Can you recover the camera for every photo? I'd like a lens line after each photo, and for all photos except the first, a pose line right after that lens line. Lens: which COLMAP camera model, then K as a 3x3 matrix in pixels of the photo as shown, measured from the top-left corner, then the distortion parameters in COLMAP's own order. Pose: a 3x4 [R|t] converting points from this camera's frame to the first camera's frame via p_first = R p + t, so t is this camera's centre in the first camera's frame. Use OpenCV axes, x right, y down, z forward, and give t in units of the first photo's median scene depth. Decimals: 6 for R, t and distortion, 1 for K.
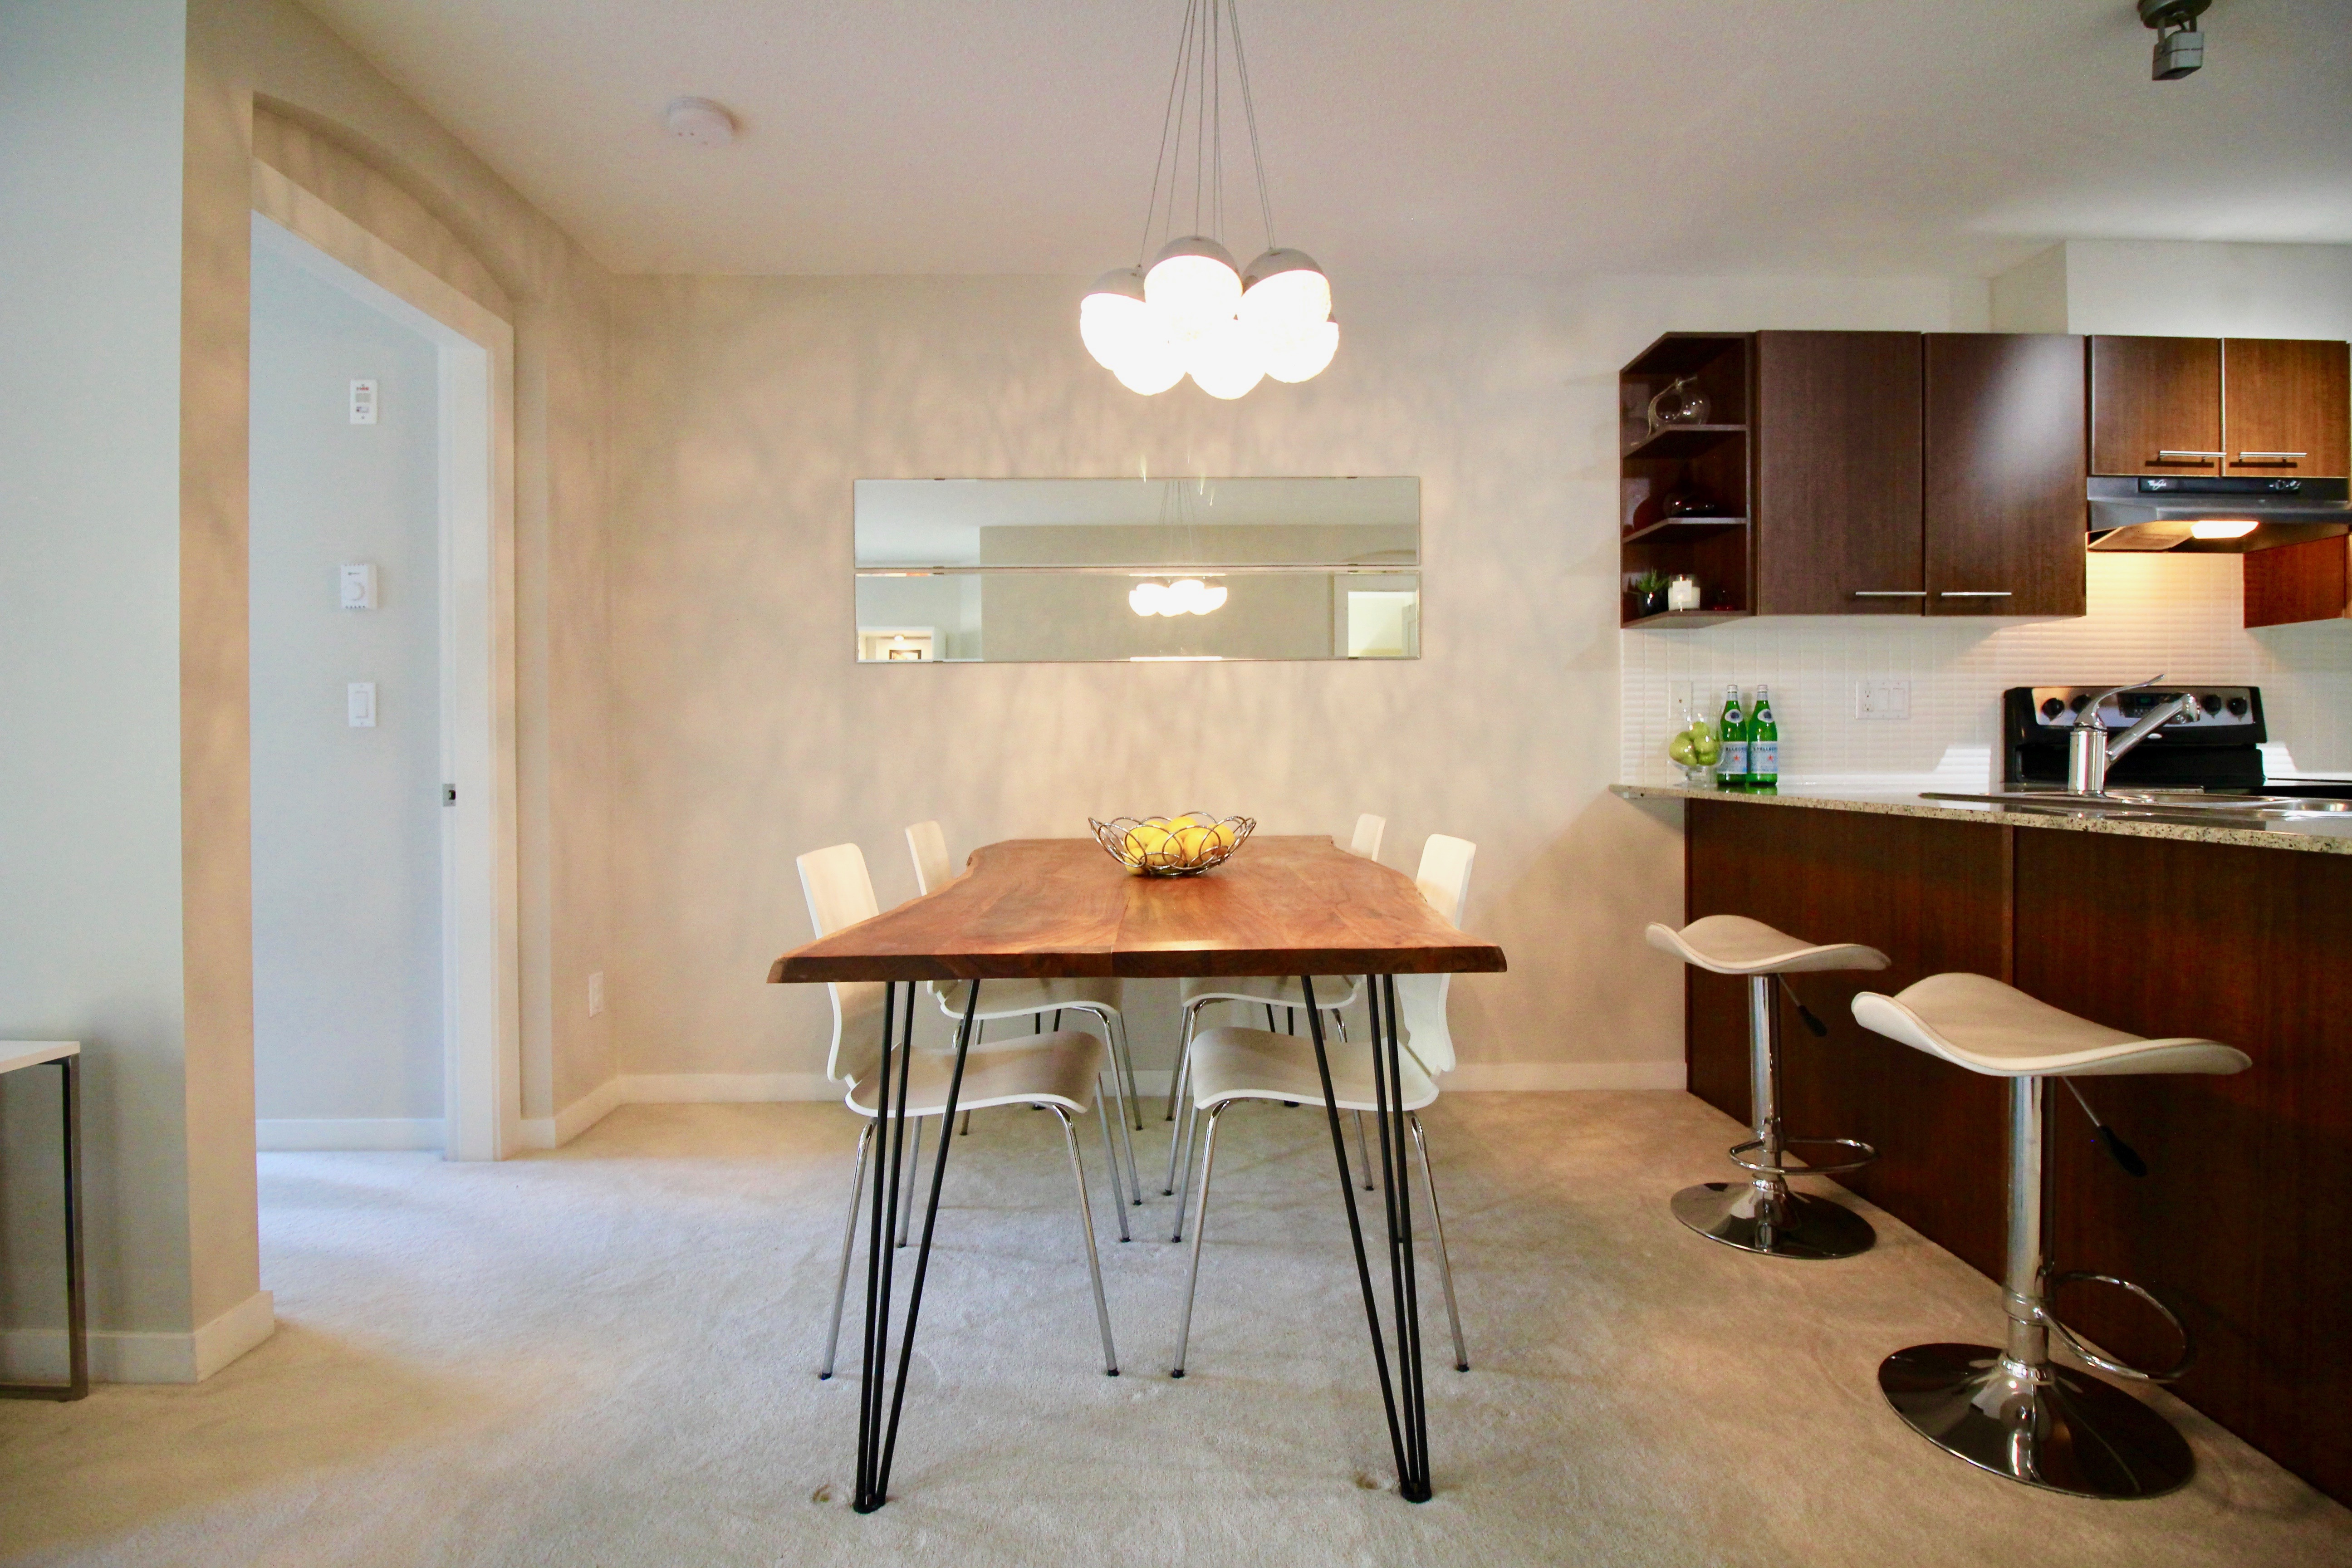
lens RADIAL K [[1086.2, 0, 1177.4], [0, 1086.2, 761.3], [0, 0, 1]] dist [-0.001705, -0.012374]
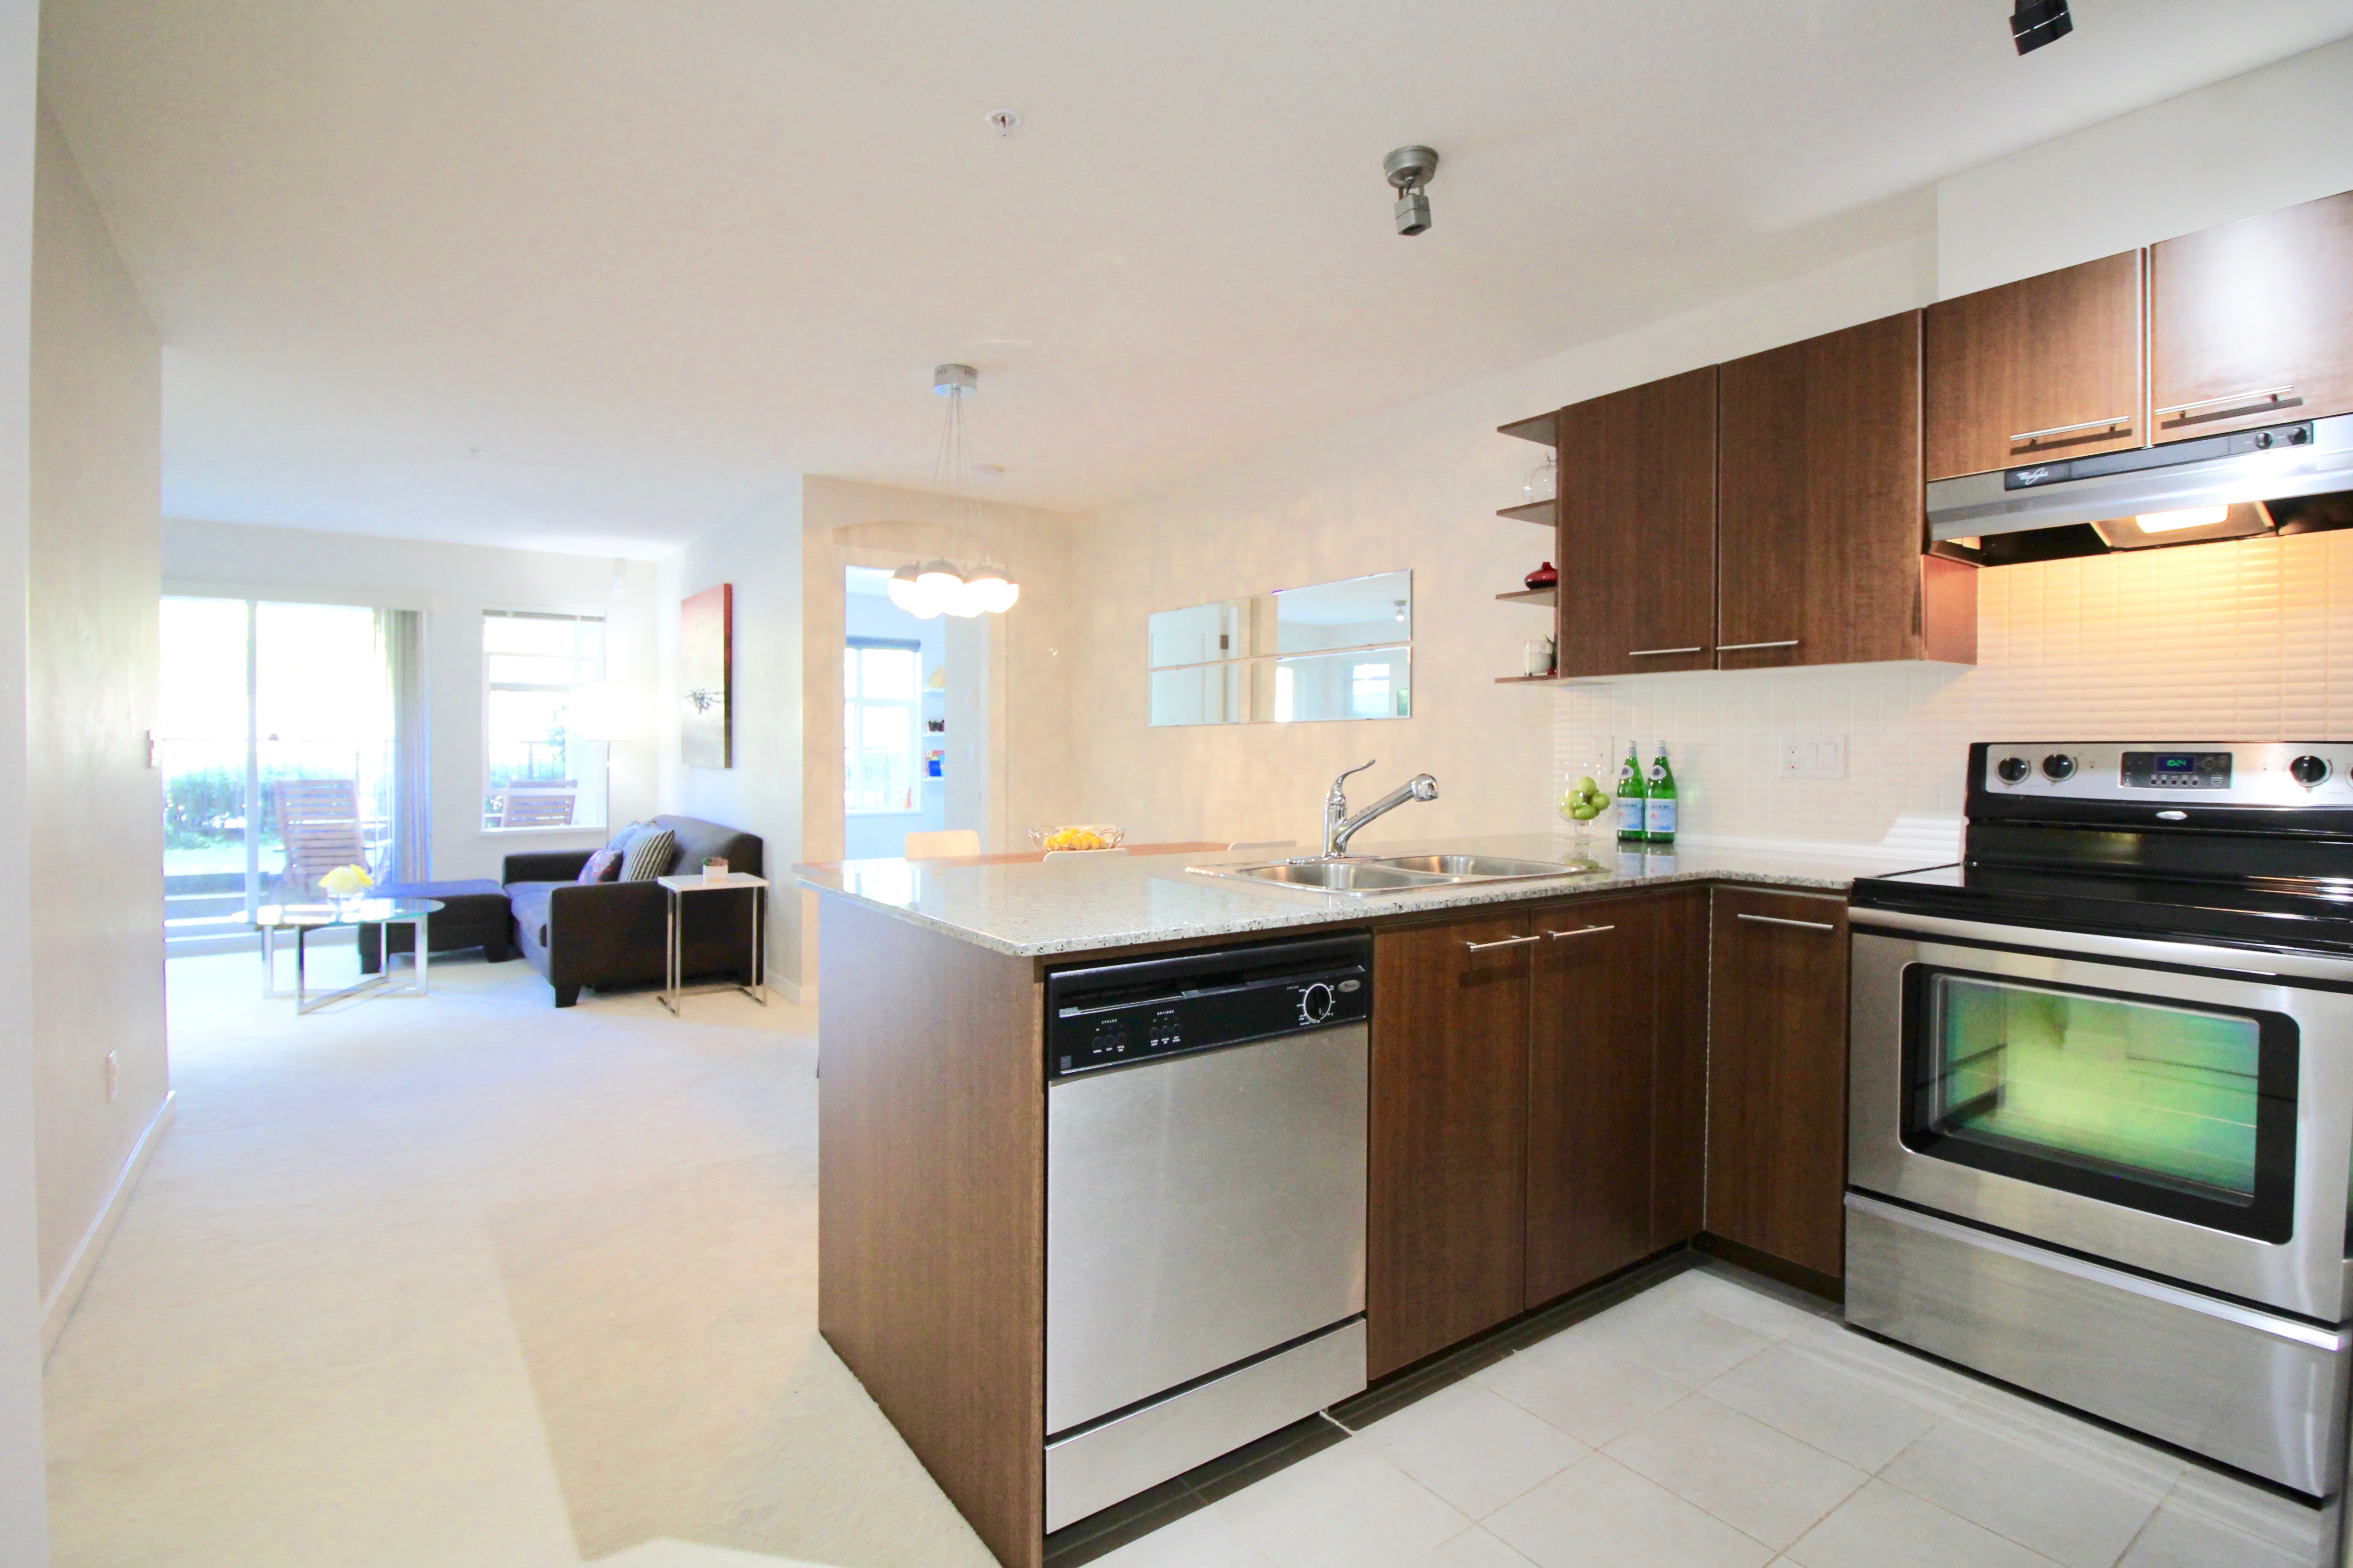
lens RADIAL K [[1127.2, 0, 1165.5], [0, 1127.2, 758.3], [0, 0, 1]] dist [-0.004540, -0.000796]
pose [[0.565549, 0.013130, -0.824610, 1.217616], [-0.016920, 0.999848, 0.004316, -0.055739], [0.824541, 0.011512, 0.565685, 0.068189]]
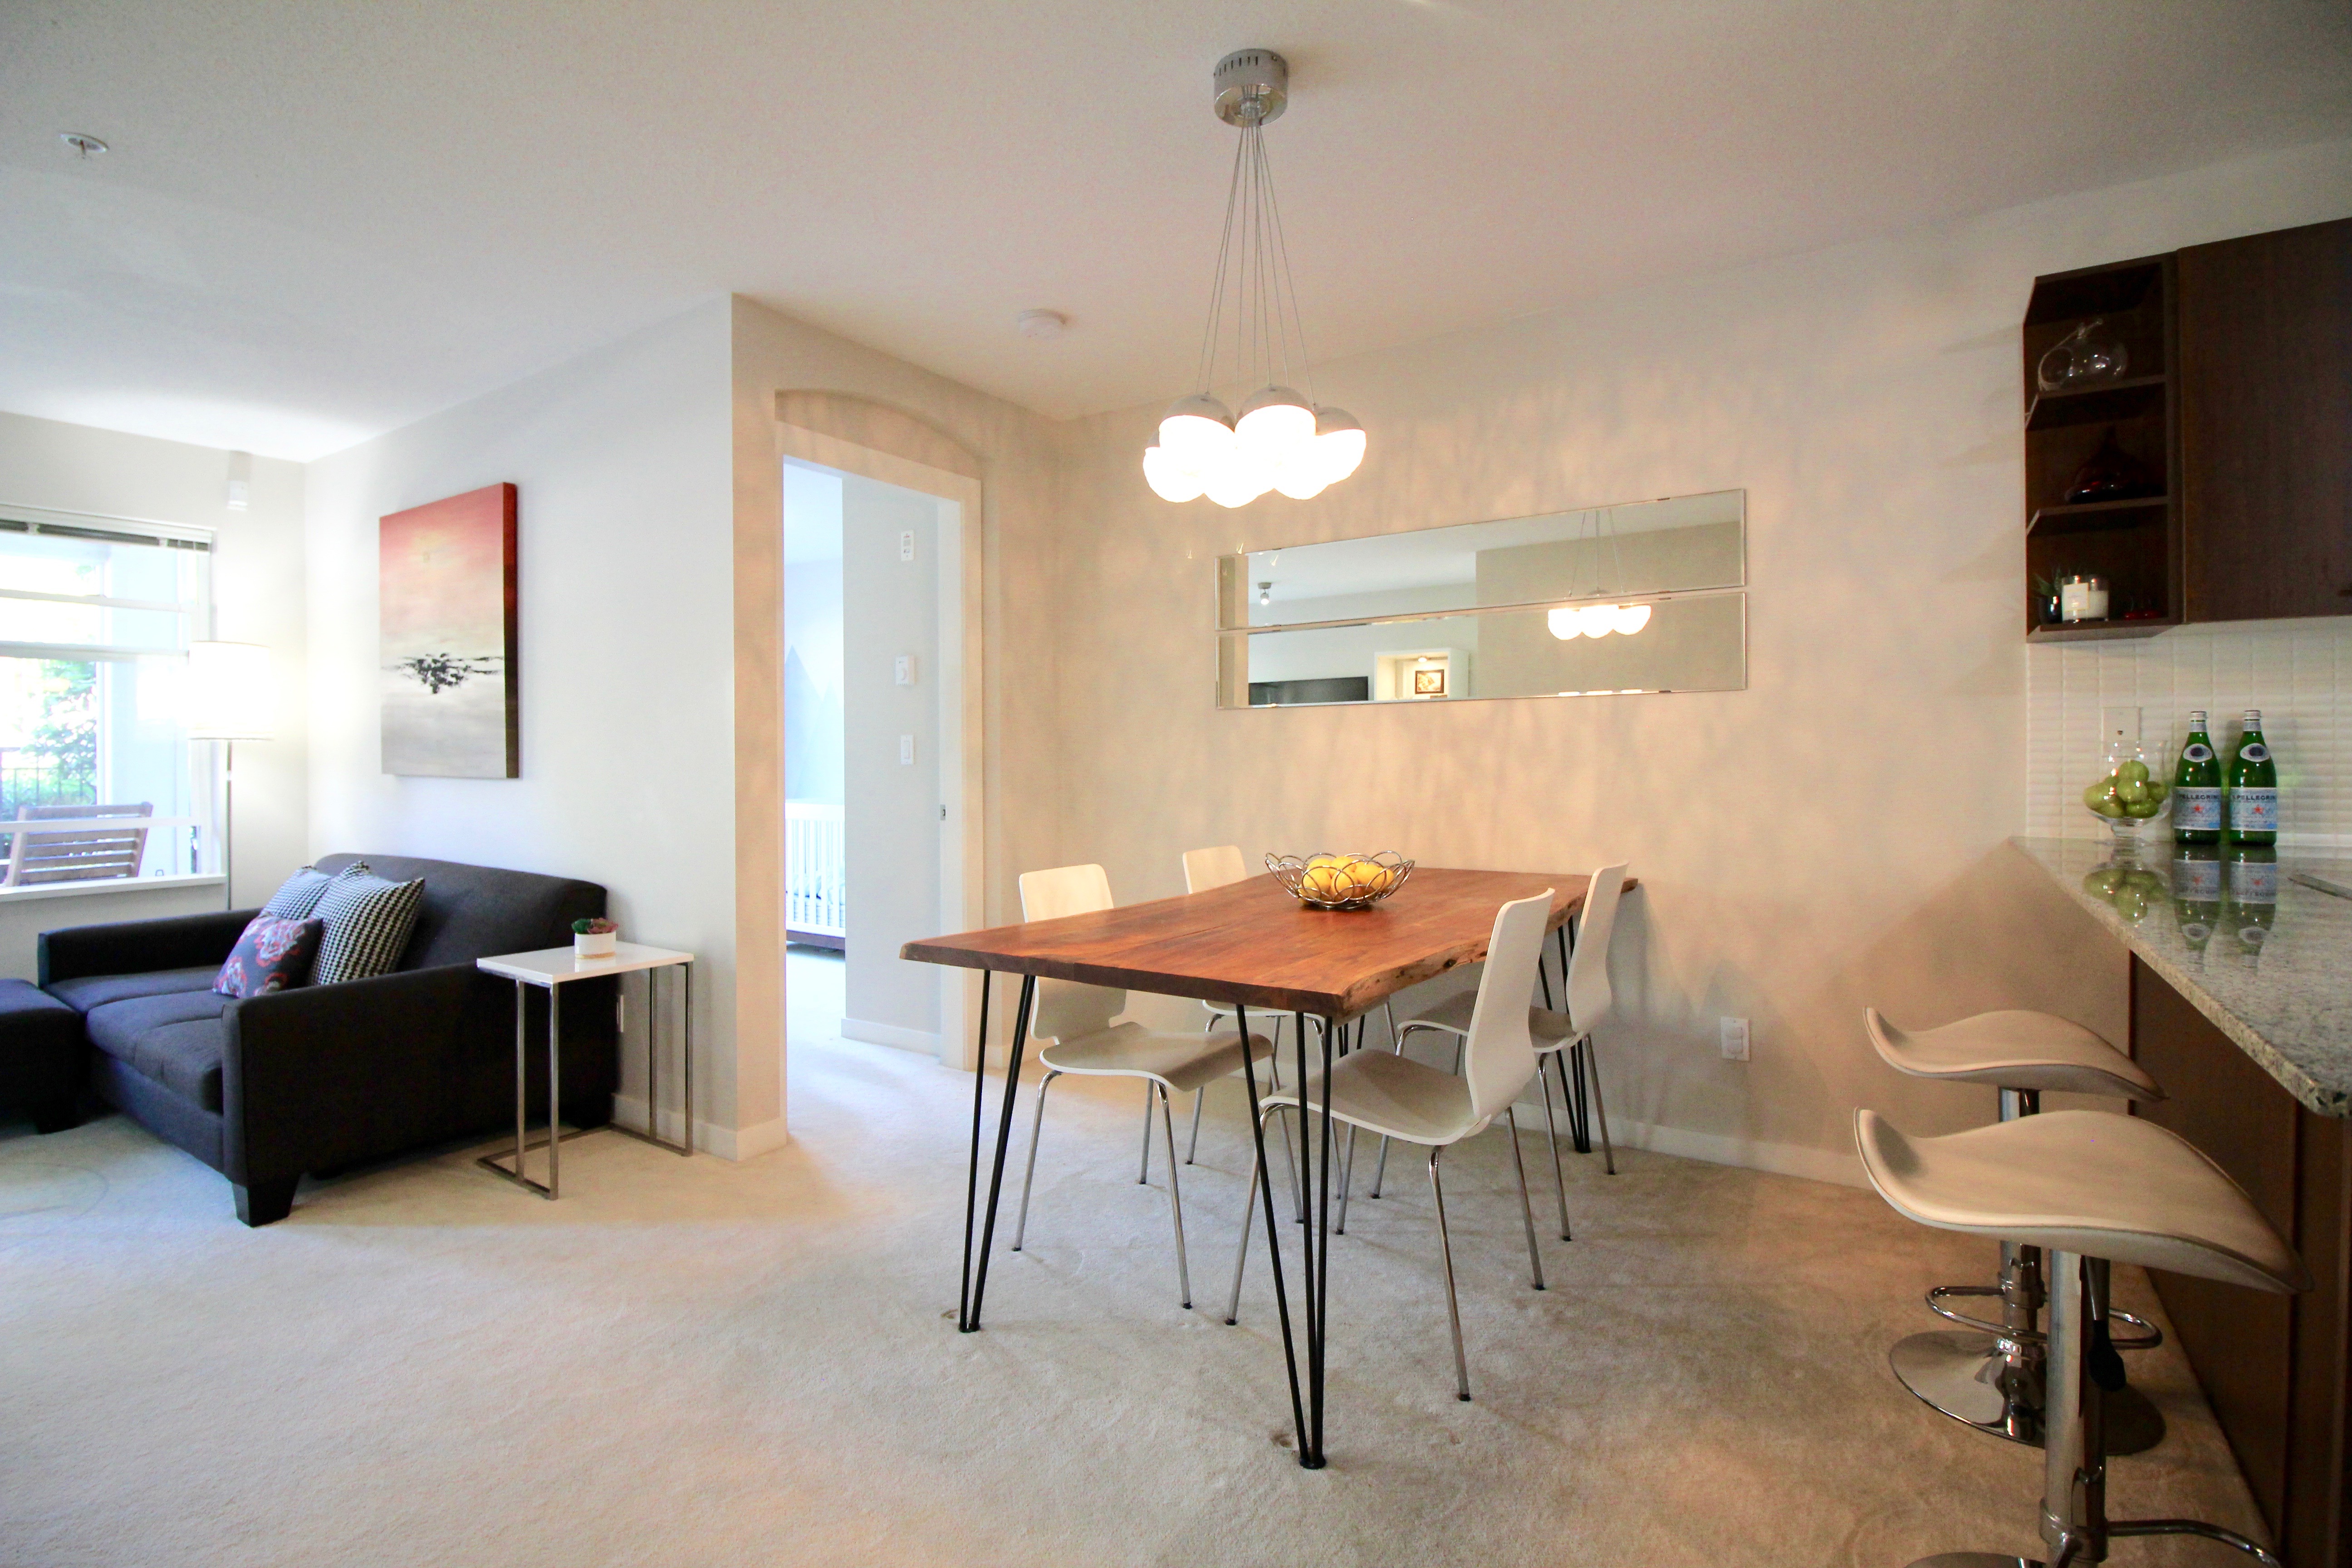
lens RADIAL K [[1083.0, 0, 1169.9], [0, 1083.0, 764.7], [0, 0, 1]] dist [-0.000874, -0.012854]
pose [[0.820695, 0.004372, -0.571350, 0.380251], [-0.003413, 0.999990, 0.002751, -0.035662], [0.571356, -0.000308, 0.820702, -0.016582]]
